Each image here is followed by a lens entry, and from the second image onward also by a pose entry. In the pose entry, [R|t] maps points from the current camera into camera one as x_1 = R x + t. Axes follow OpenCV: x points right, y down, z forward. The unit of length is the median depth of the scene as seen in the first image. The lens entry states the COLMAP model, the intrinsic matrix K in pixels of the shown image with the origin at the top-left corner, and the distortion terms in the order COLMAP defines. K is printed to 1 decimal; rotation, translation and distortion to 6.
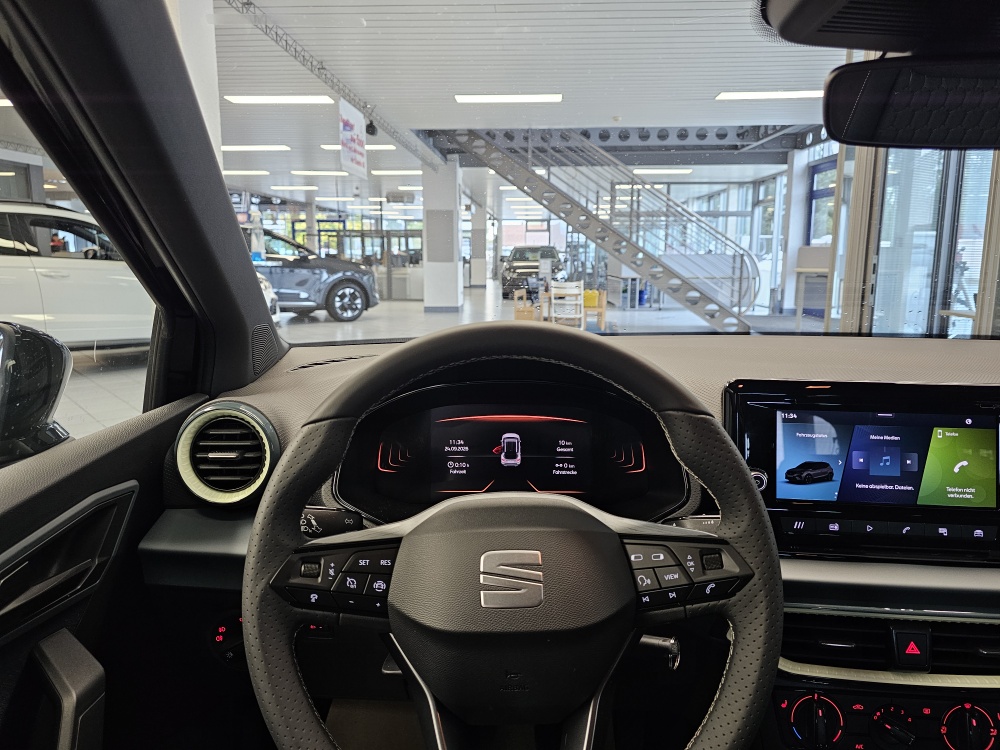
lens RADIAL K [[676.0, 0, 501.1], [0, 676.0, 358.9], [0, 0, 1]] dist [0.058899, -0.062794]
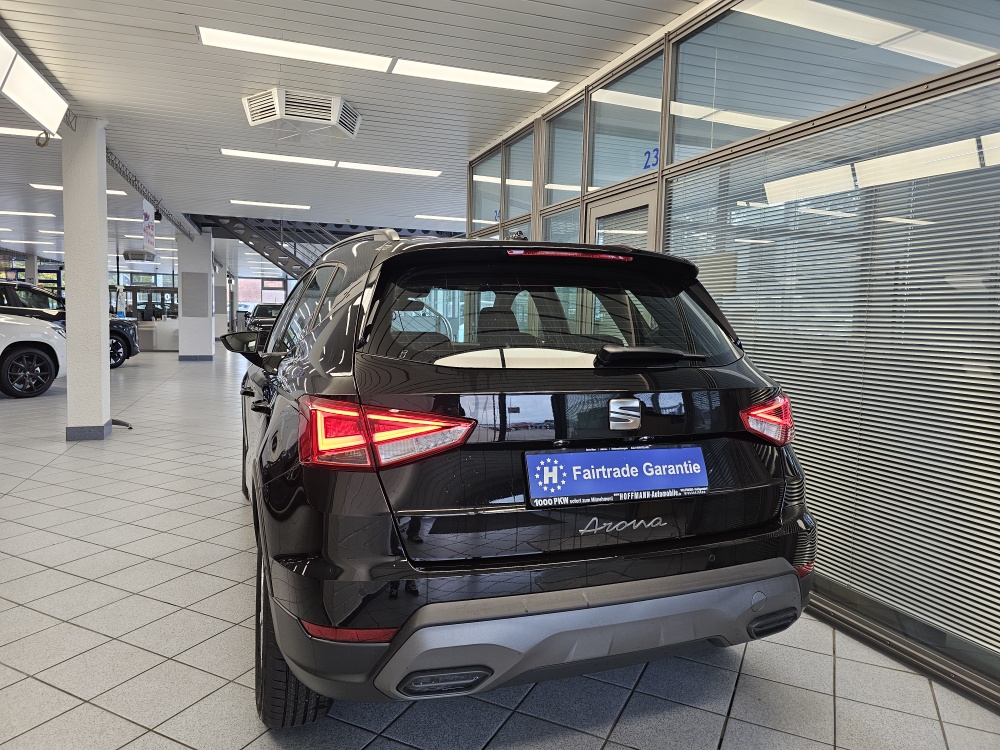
lens RADIAL K [[676.0, 0, 490.7], [0, 676.0, 367.5], [0, 0, 1]] dist [0.058899, -0.062794]
pose [[0.930807, -0.008408, 0.365415, -0.923478], [0.034305, 0.997332, -0.064434, 0.682463], [-0.363899, 0.072511, 0.928612, -5.032705]]
